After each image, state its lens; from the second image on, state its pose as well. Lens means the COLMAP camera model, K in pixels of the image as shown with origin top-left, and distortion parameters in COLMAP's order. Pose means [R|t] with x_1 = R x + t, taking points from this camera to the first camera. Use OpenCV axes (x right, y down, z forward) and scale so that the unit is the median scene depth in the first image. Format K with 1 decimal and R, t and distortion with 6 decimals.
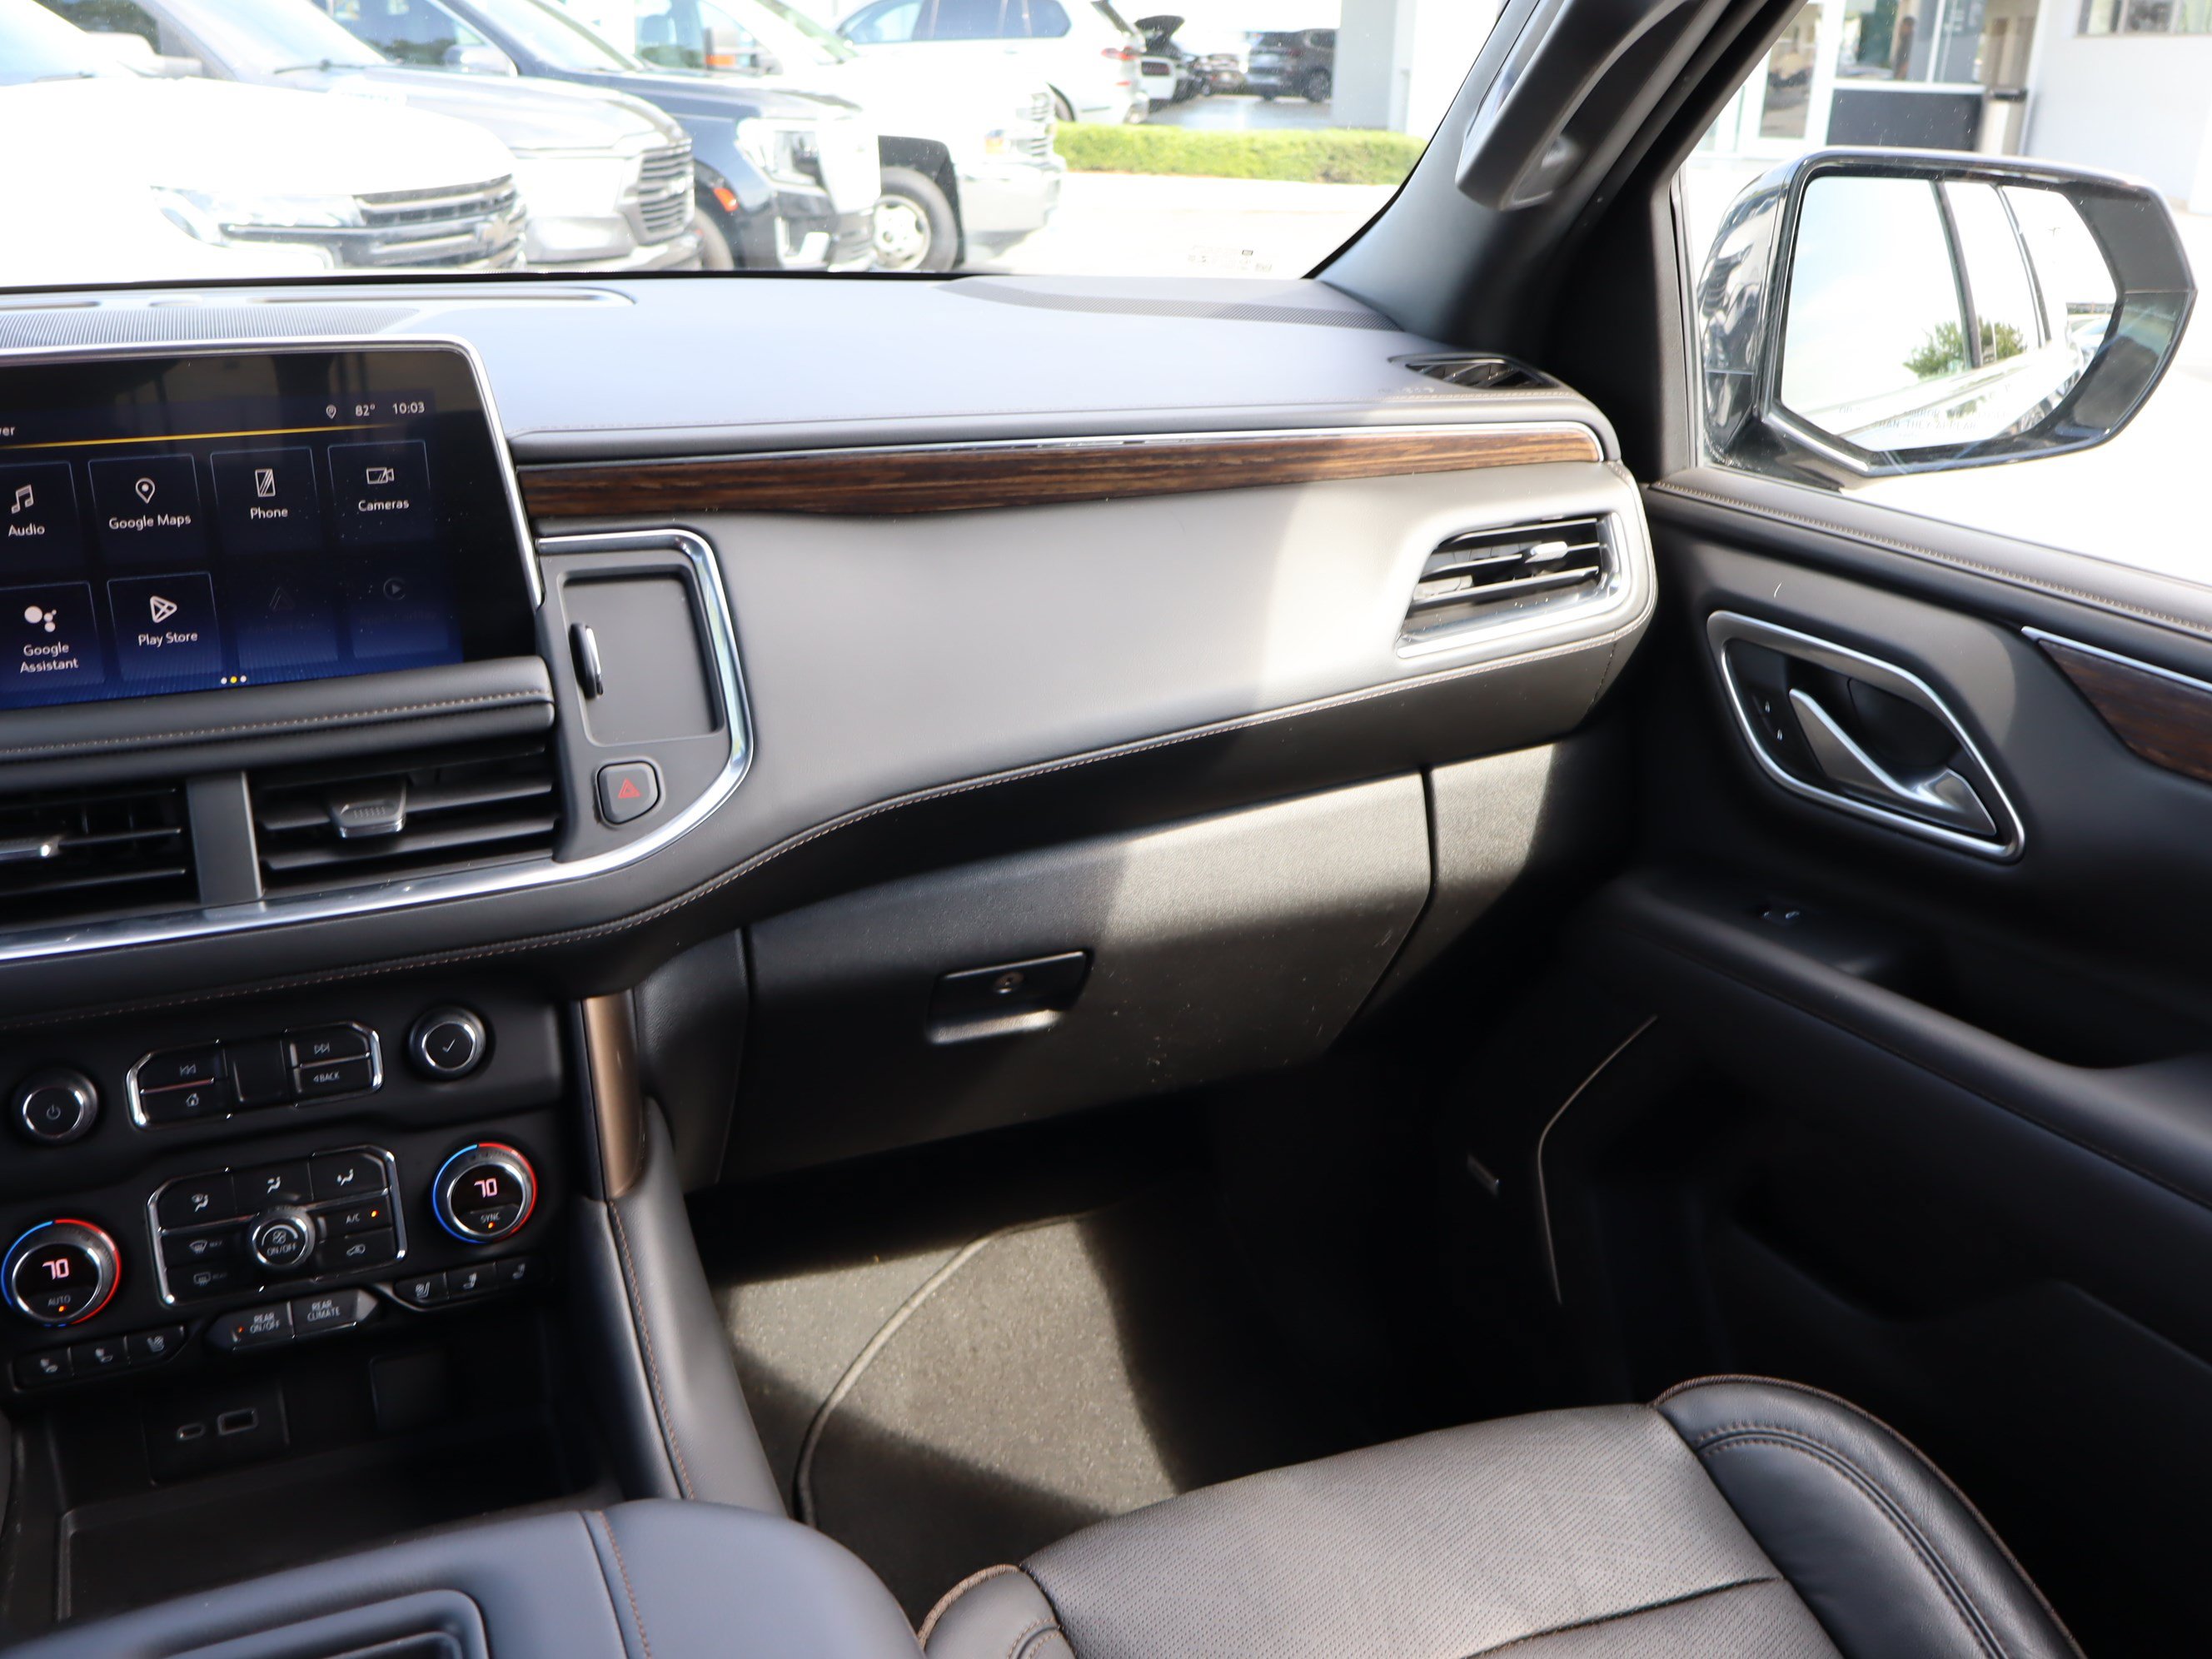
lens RADIAL K [[2111.3, 0, 1106.0], [0, 2111.3, 829.5], [0, 0, 1]] dist [0.016298, -0.003233]
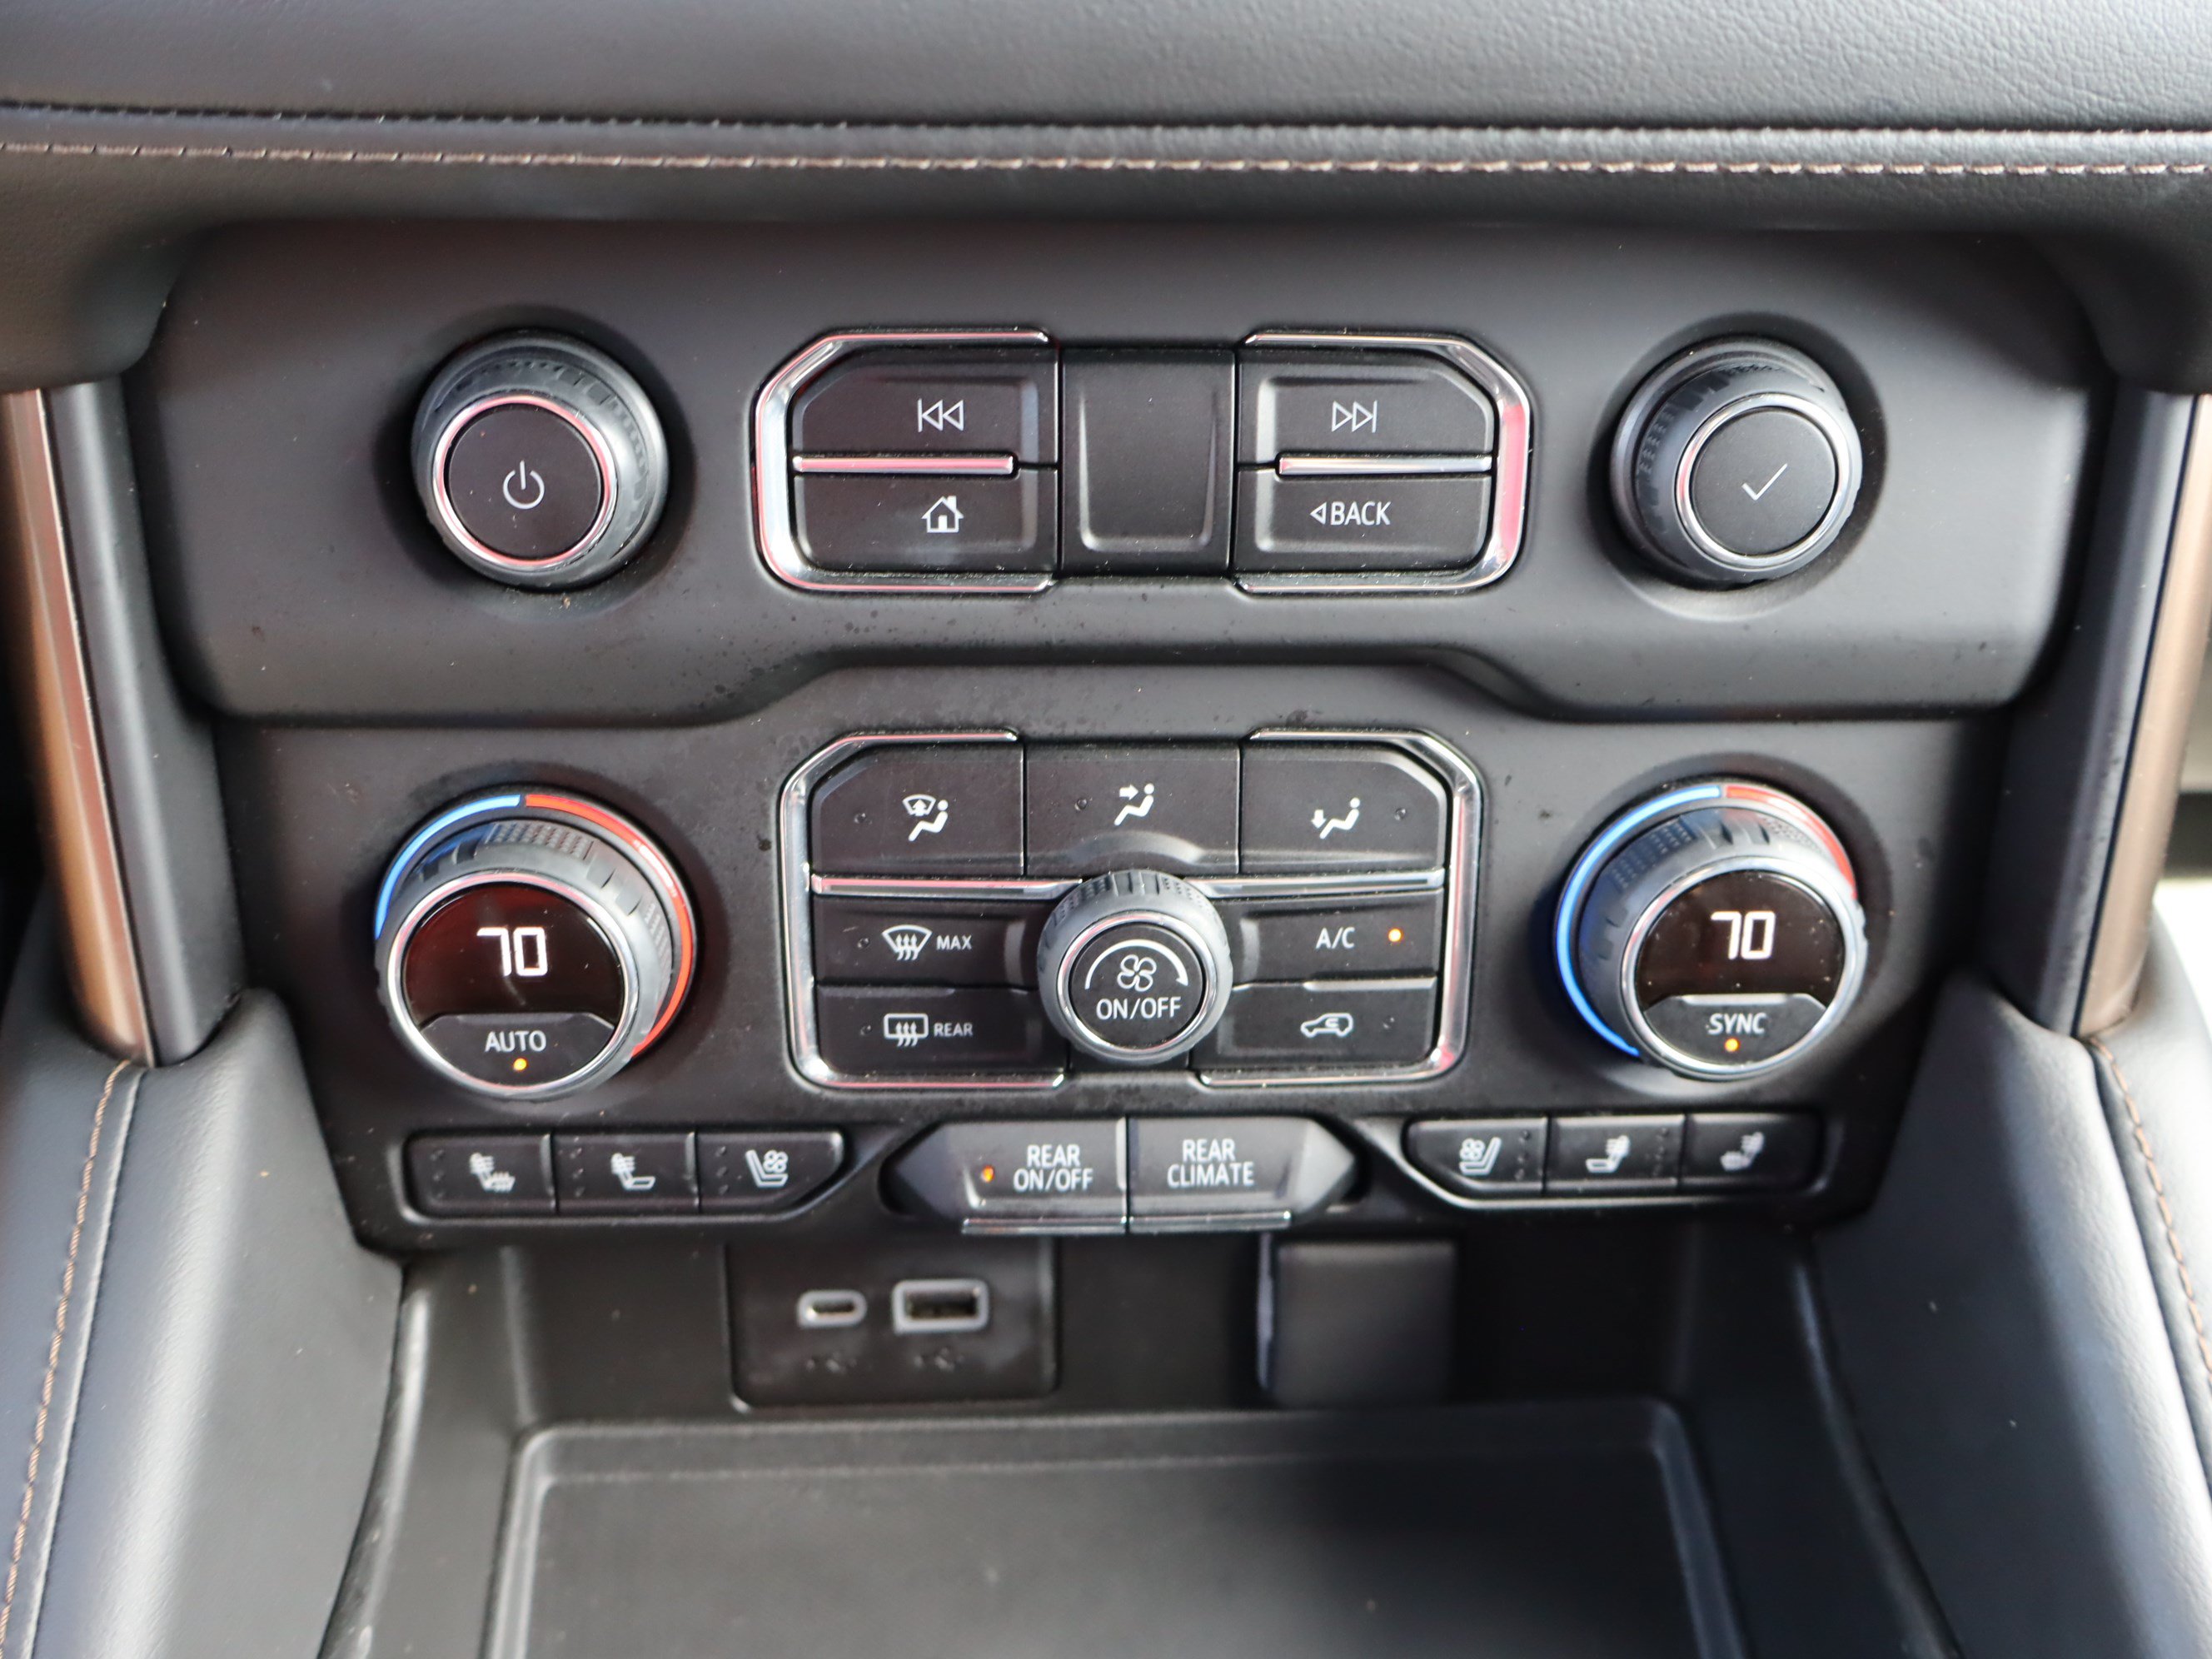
lens RADIAL K [[2109.6, 0, 1106.0], [0, 2109.6, 829.5], [0, 0, 1]] dist [-0.000534, 0.000742]
pose [[0.943848, 0.223276, -0.243515, -0.317039], [-0.140490, 0.938355, 0.315836, 0.068996], [0.299022, -0.263889, 0.917032, 0.698617]]
